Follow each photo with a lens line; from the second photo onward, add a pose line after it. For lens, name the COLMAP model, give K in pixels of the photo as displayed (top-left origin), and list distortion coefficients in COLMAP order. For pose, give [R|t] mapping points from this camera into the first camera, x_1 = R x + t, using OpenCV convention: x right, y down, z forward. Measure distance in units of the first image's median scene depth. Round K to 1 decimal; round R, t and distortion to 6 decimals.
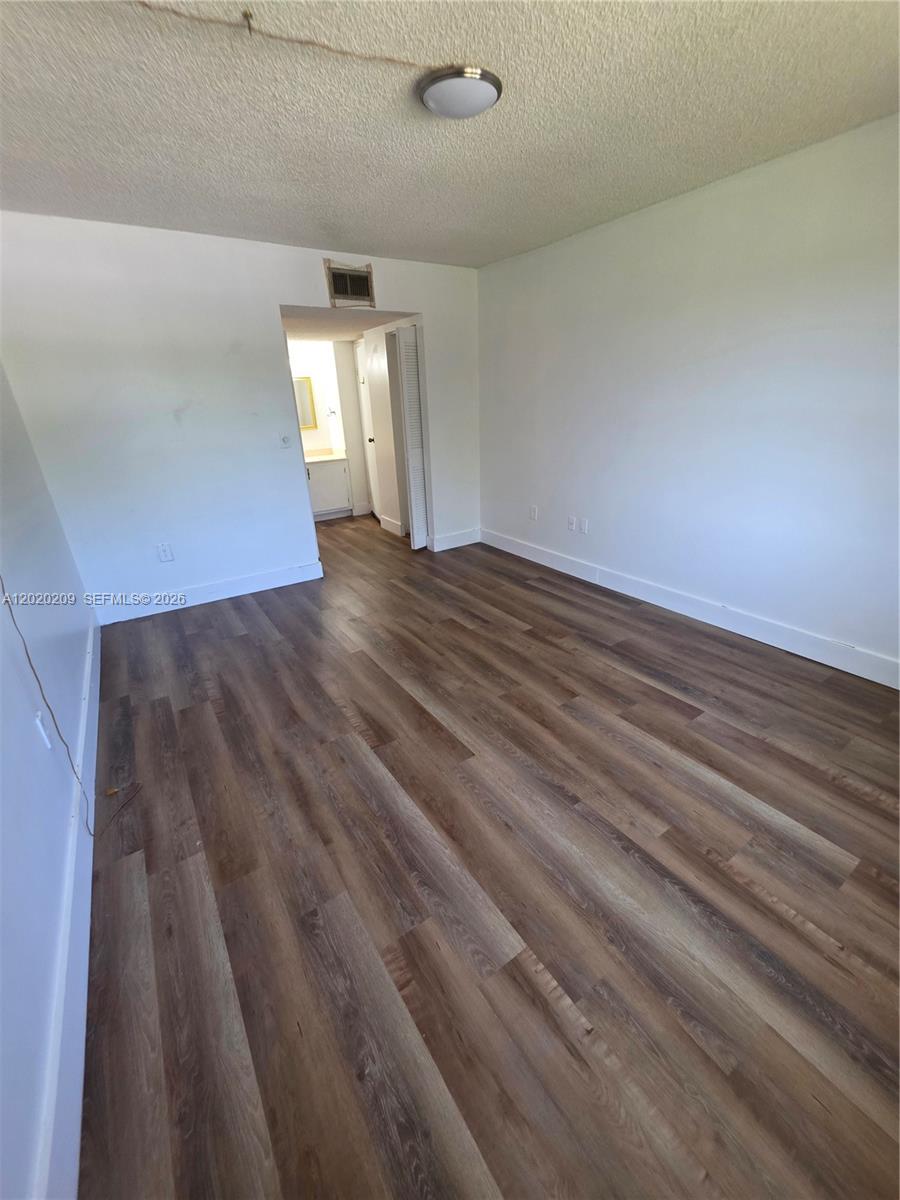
lens RADIAL K [[487.9, 0, 457.1], [0, 487.9, 593.8], [0, 0, 1]] dist [0.000441, 0.000512]
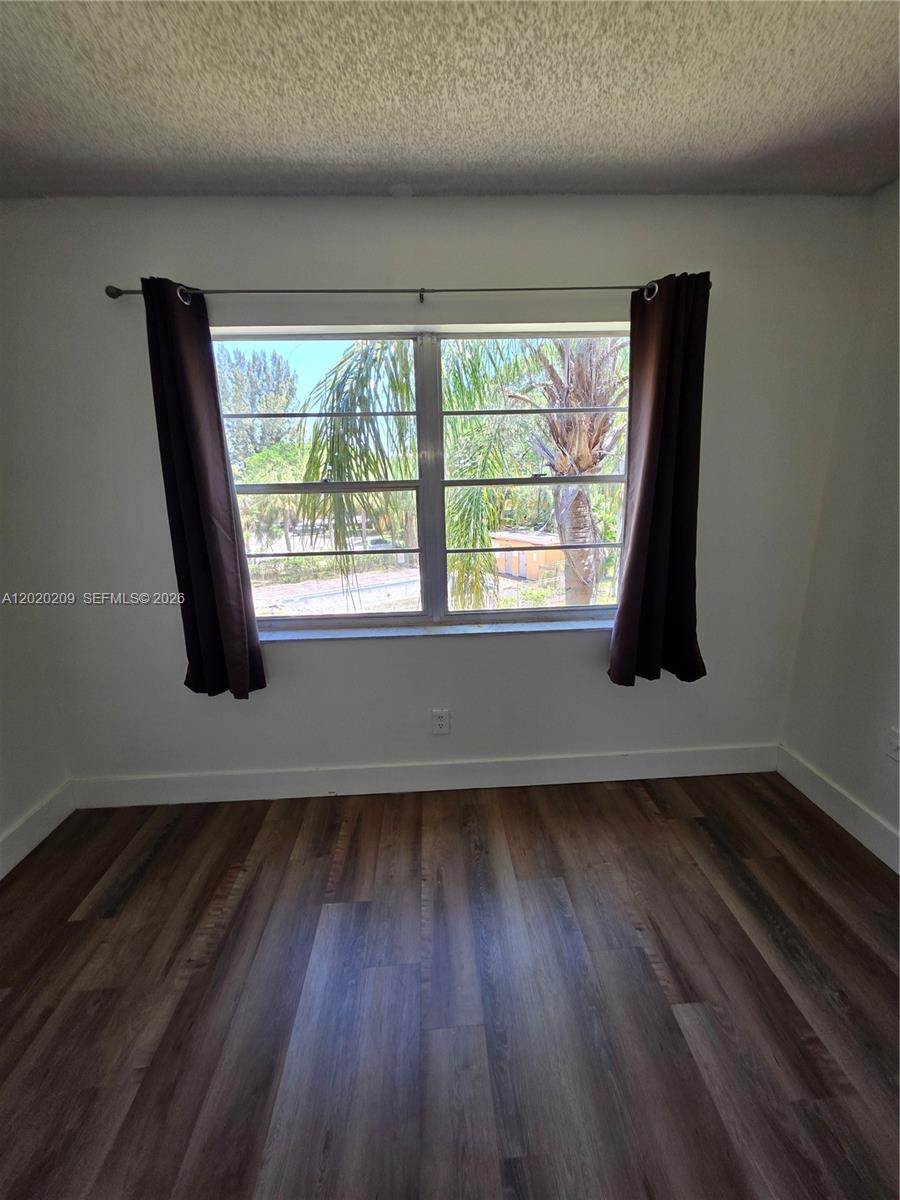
lens RADIAL K [[487.9, 0, 457.2], [0, 487.9, 598.7], [0, 0, 1]] dist [0.000441, 0.000512]
pose [[-0.858658, -0.066800, 0.508177, 0.055358], [0.243542, 0.819220, 0.519197, -0.492056], [-0.450991, 0.569575, -0.687162, 1.179537]]
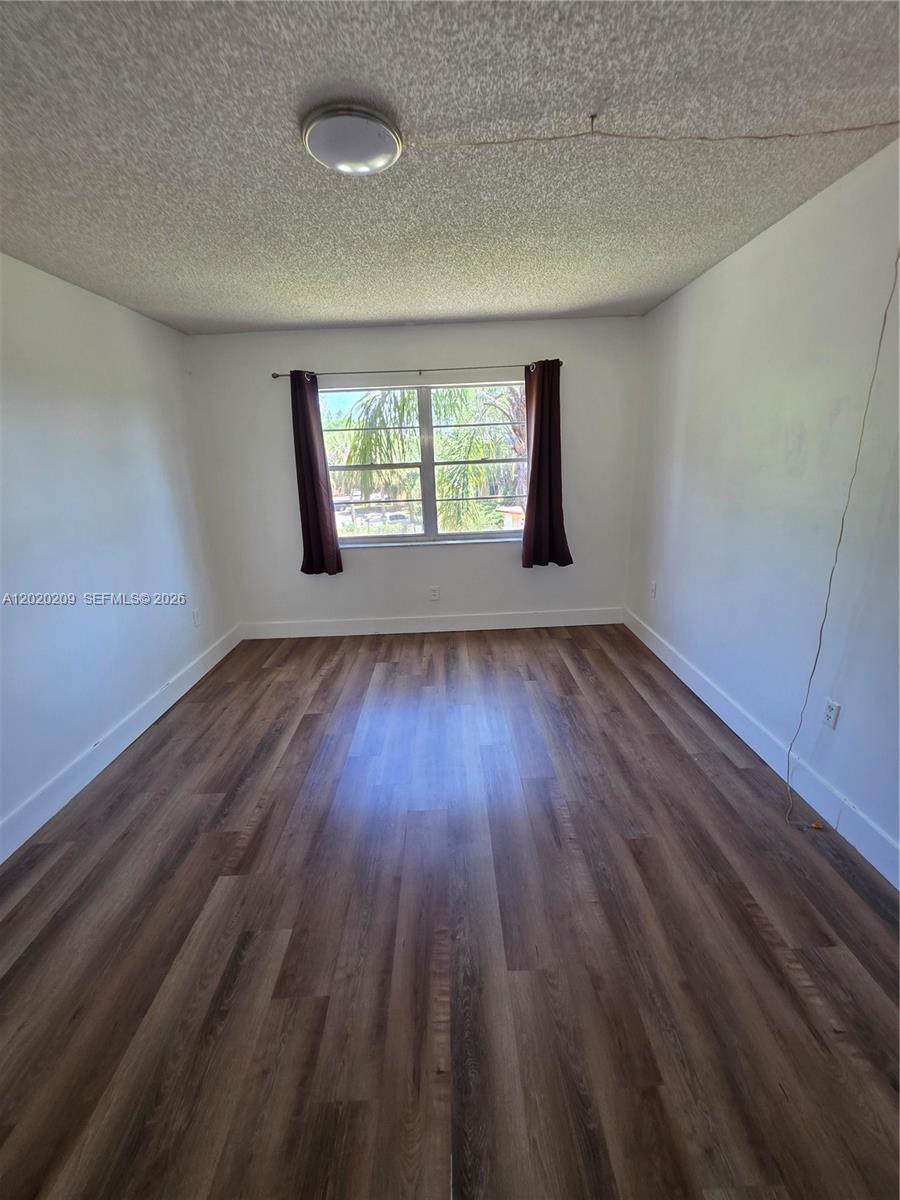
lens RADIAL K [[487.9, 0, 458.0], [0, 487.9, 594.5], [0, 0, 1]] dist [0.000441, 0.000512]
pose [[-0.840529, -0.082229, 0.535489, -0.706840], [0.266595, 0.797683, 0.540951, -0.850839], [-0.471633, 0.597444, -0.648554, 2.062385]]
